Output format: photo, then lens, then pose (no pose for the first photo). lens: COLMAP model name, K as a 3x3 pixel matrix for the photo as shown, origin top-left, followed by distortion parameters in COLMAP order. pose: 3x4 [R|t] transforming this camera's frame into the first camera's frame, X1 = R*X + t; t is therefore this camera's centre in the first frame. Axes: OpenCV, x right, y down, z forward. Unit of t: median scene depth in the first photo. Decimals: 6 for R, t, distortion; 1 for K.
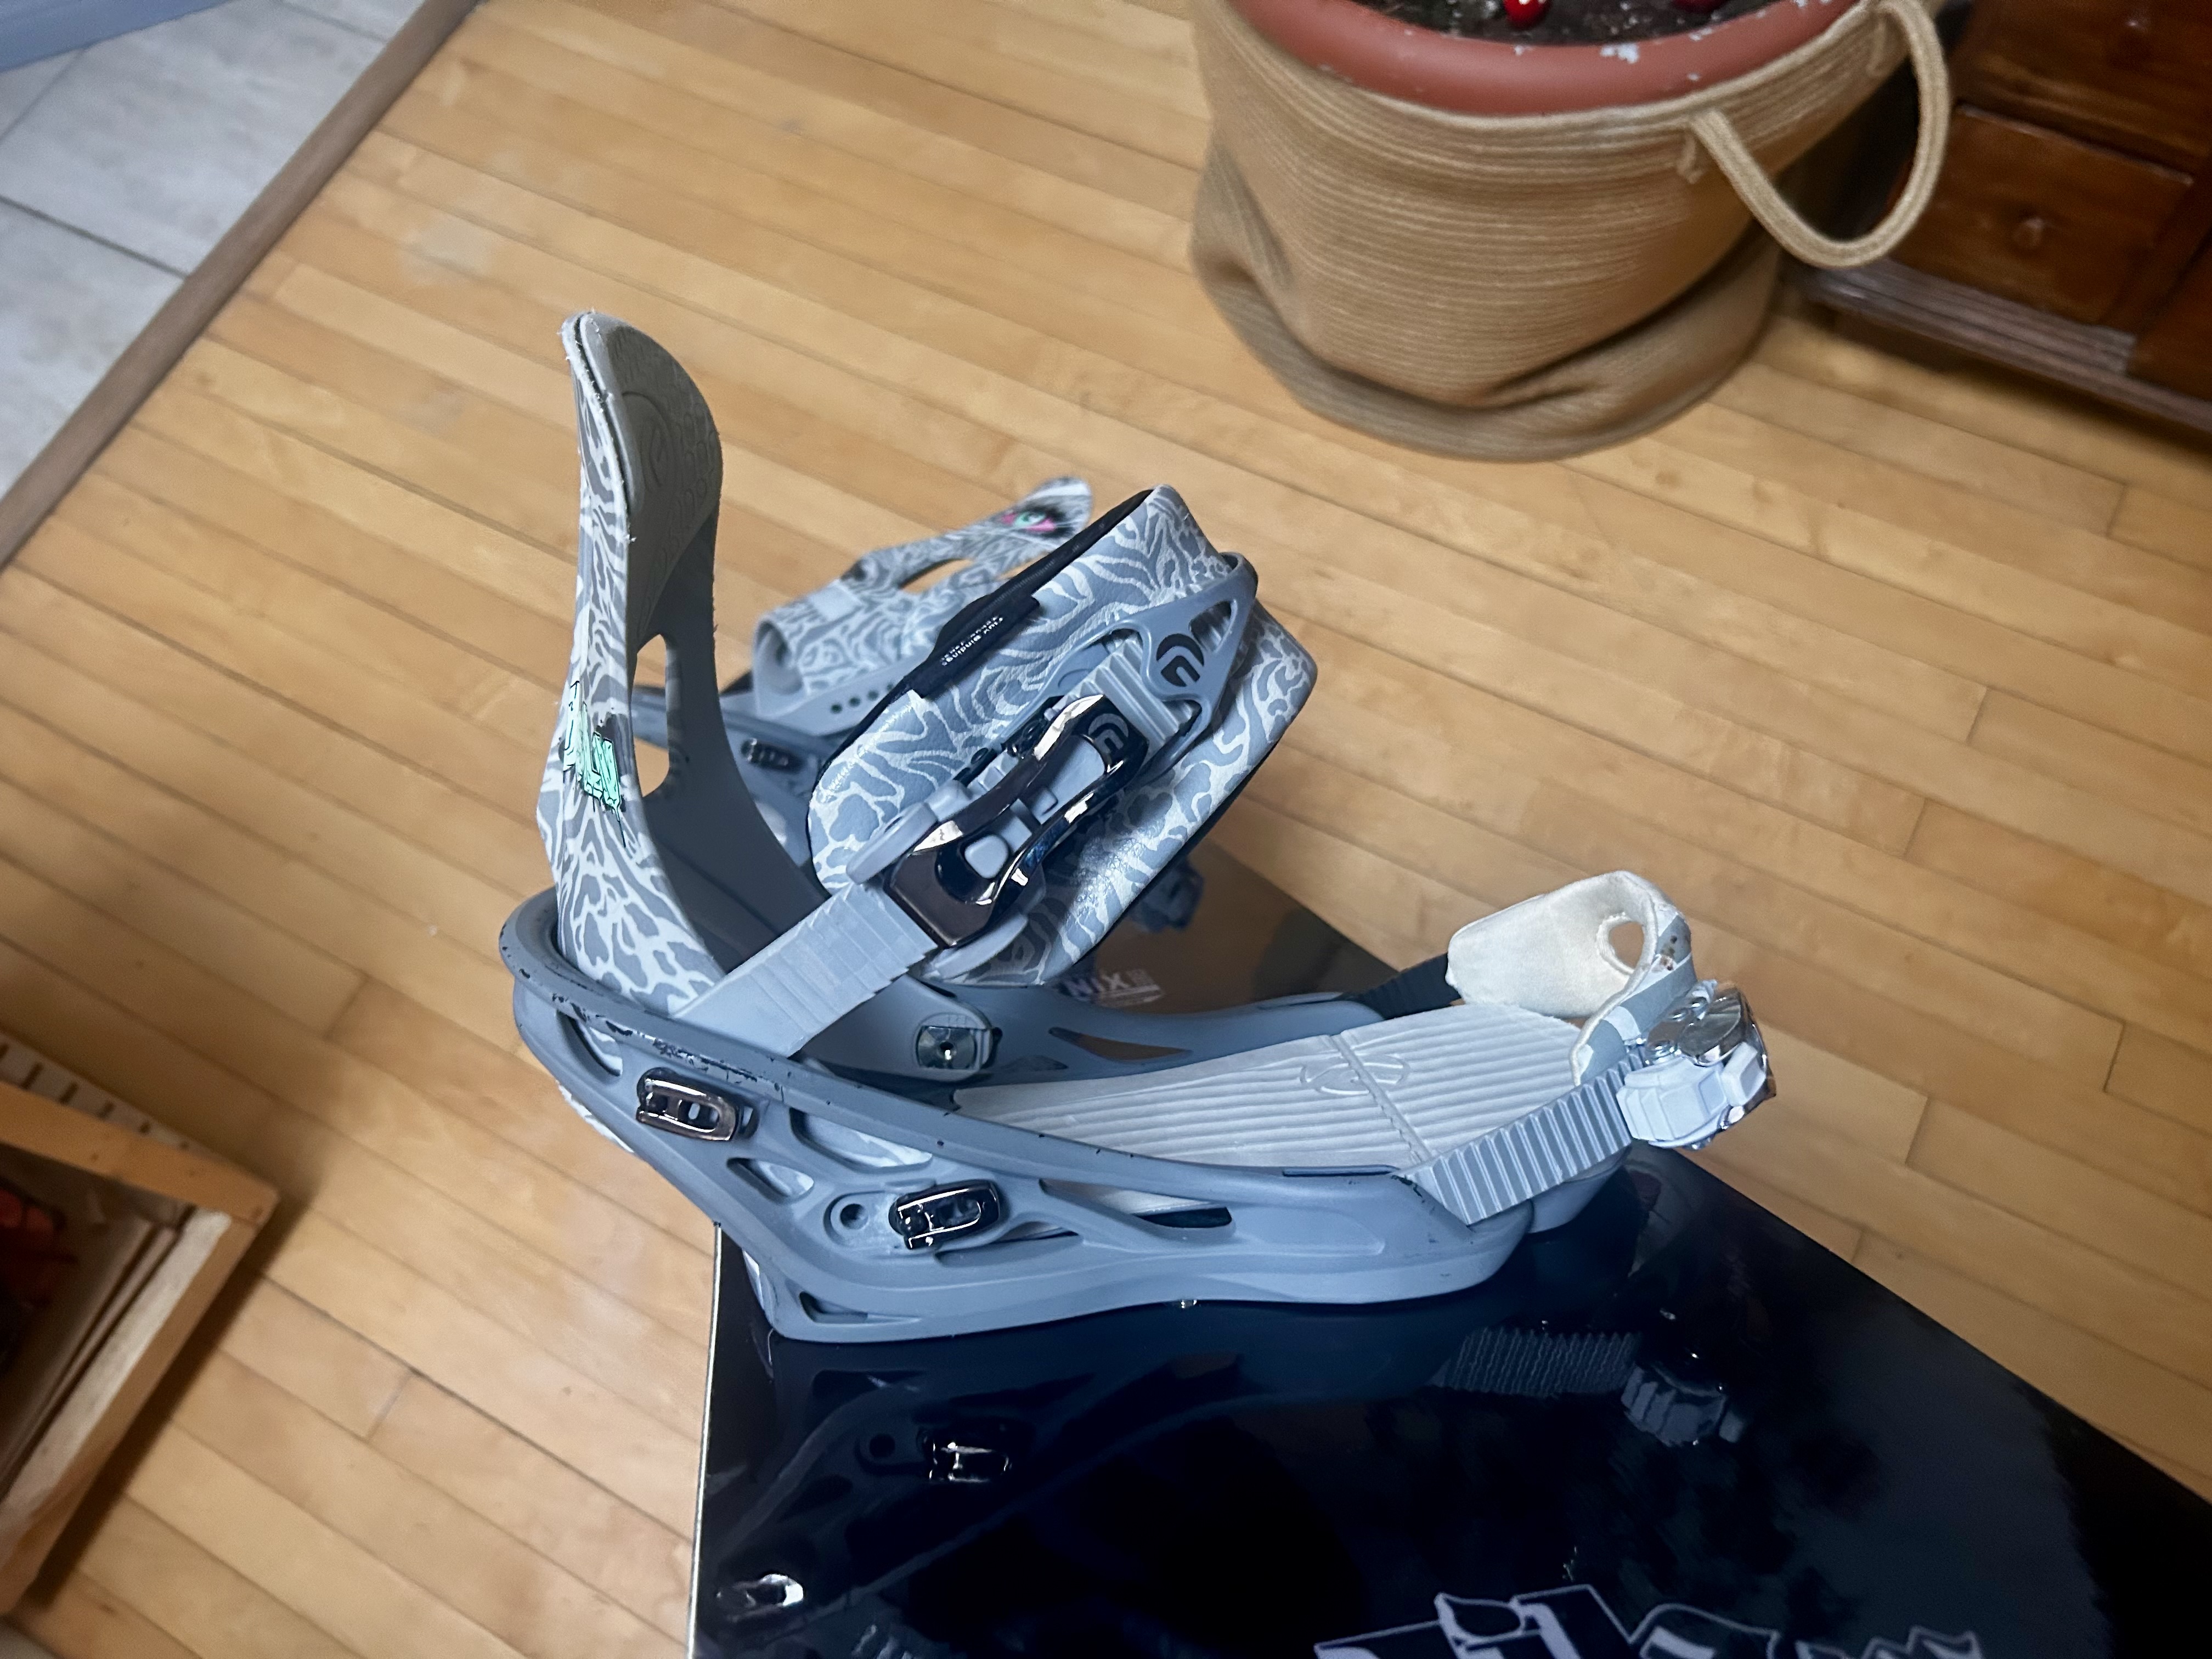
lens RADIAL K [[1682.3, 0, 1097.4], [0, 1682.3, 821.9], [0, 0, 1]] dist [0.023181, -0.031185]
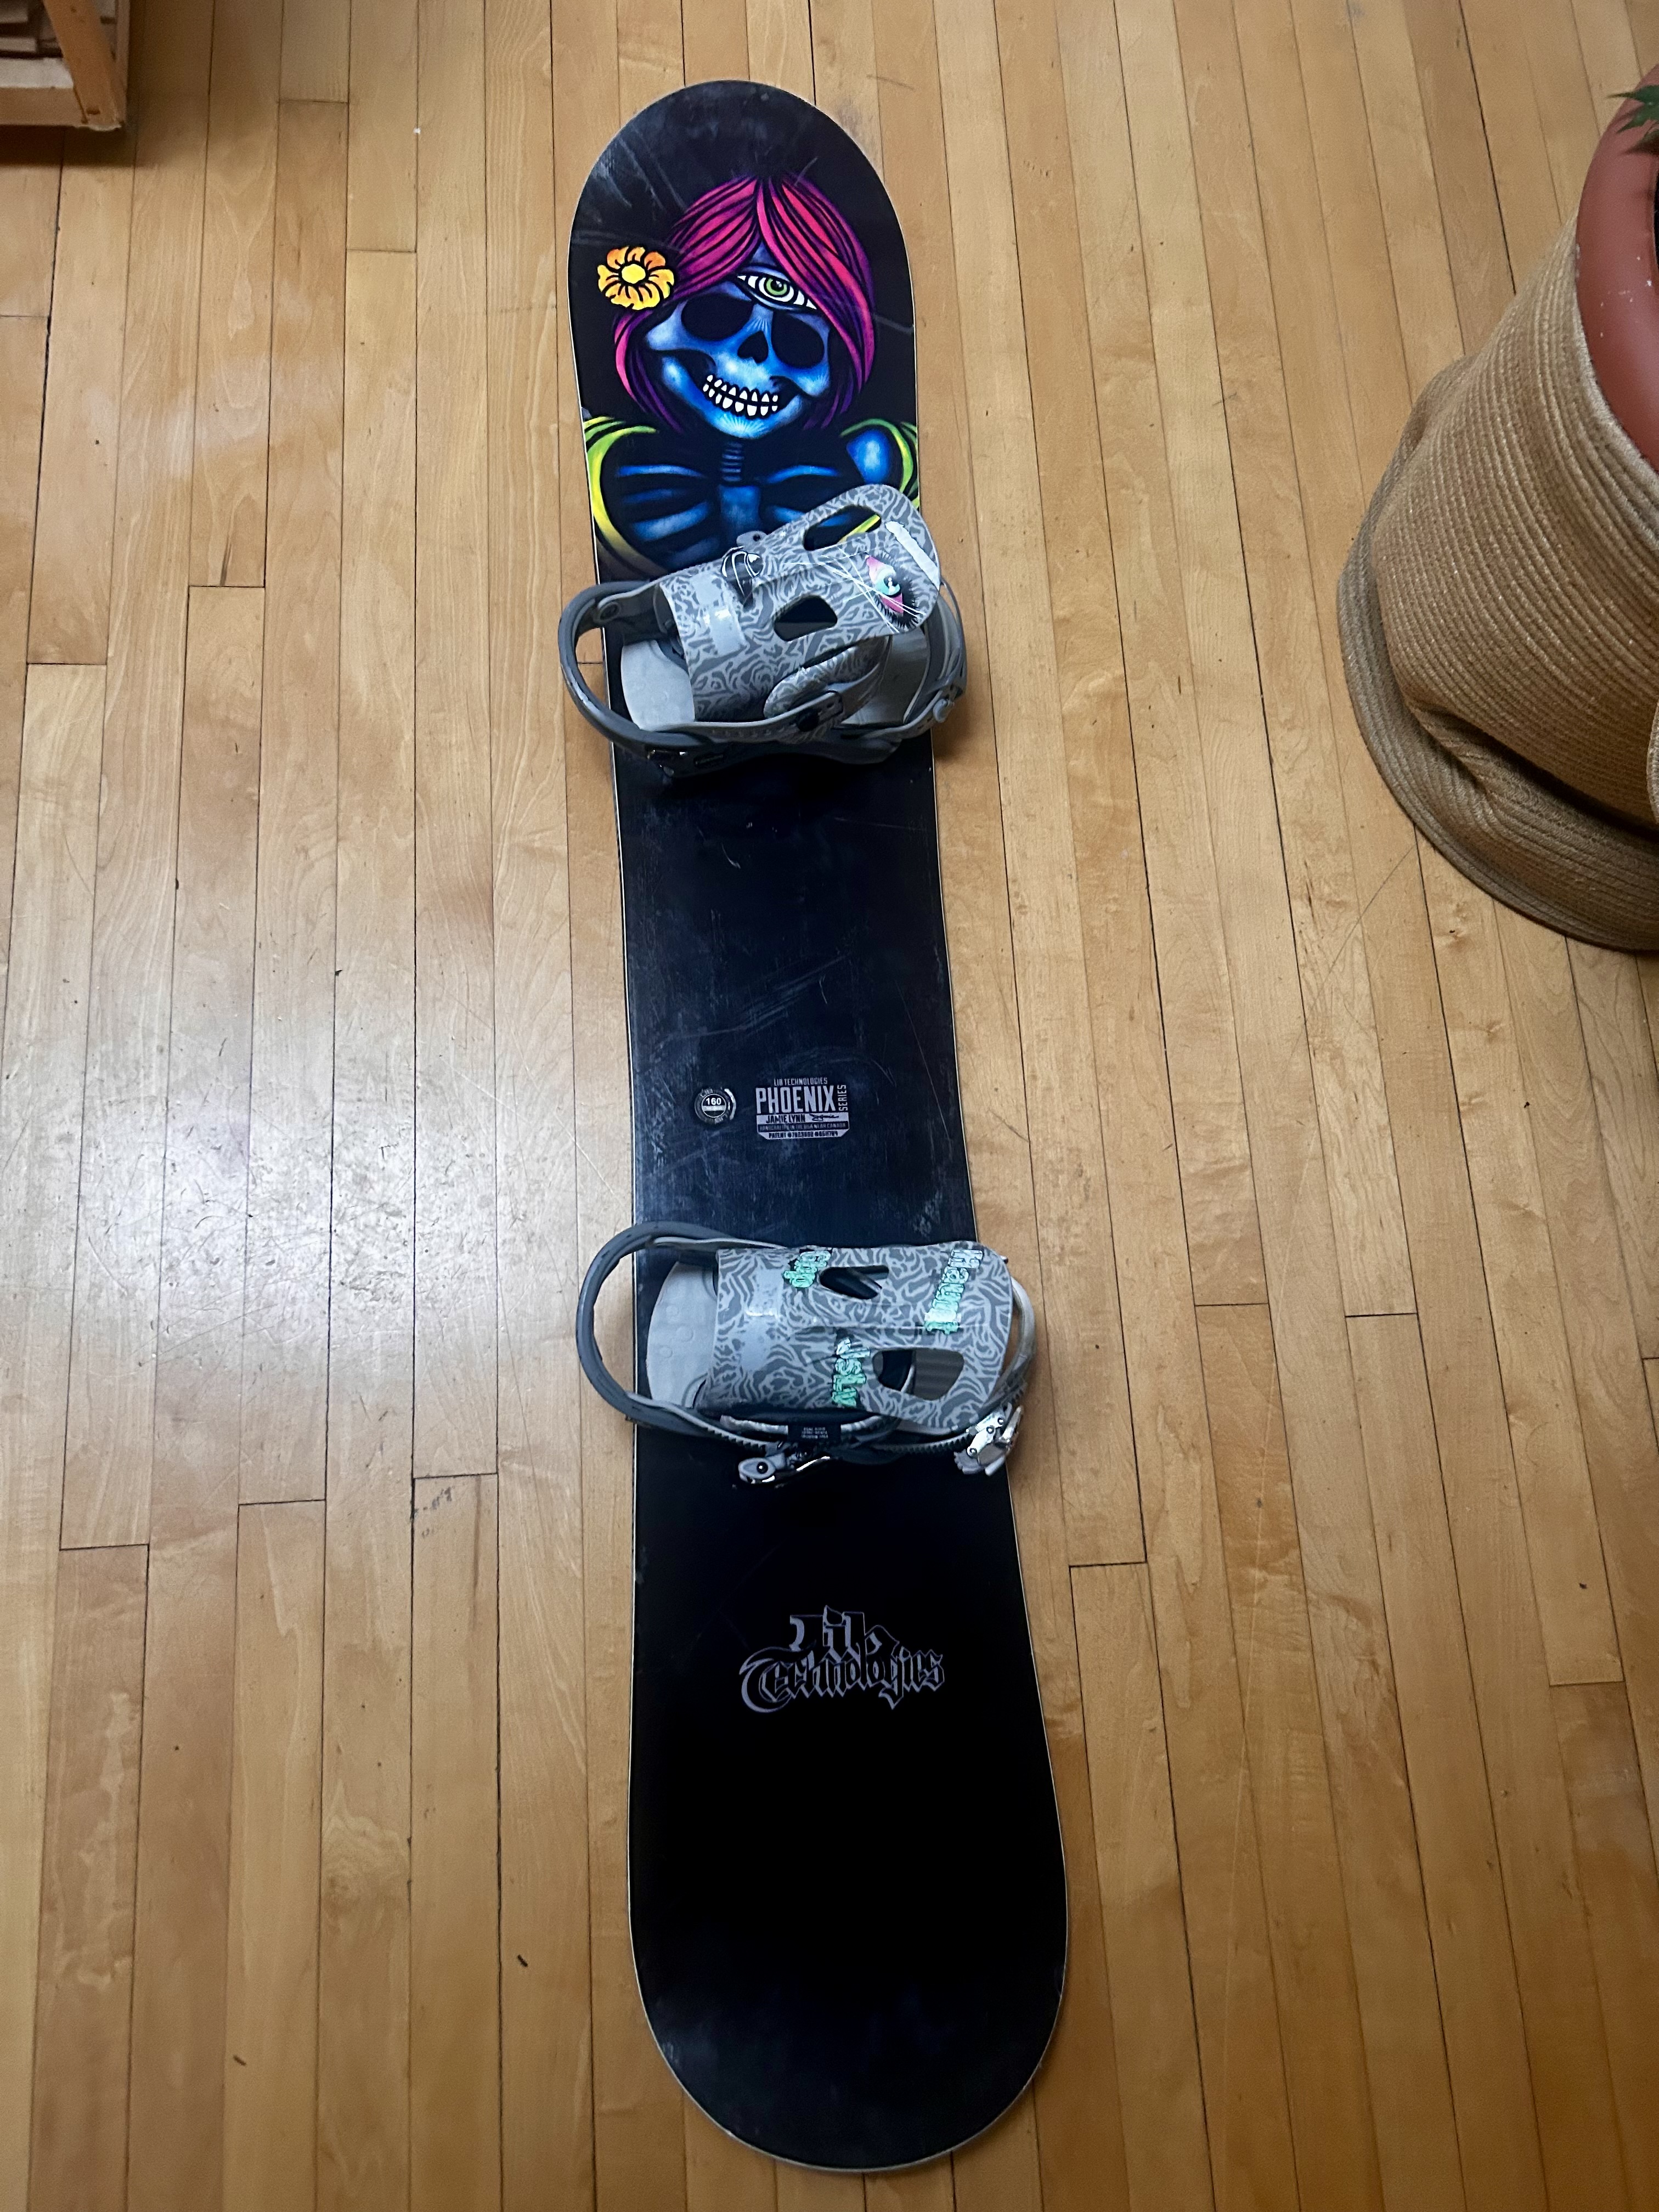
lens RADIAL K [[1682.3, 0, 823.4], [0, 1682.3, 1119.0], [0, 0, 1]] dist [0.023181, -0.031185]
pose [[0.503425, 0.861543, -0.065634, 0.333994], [-0.844703, 0.506717, 0.172380, -0.018449], [0.181770, -0.031340, 0.982841, 0.012074]]
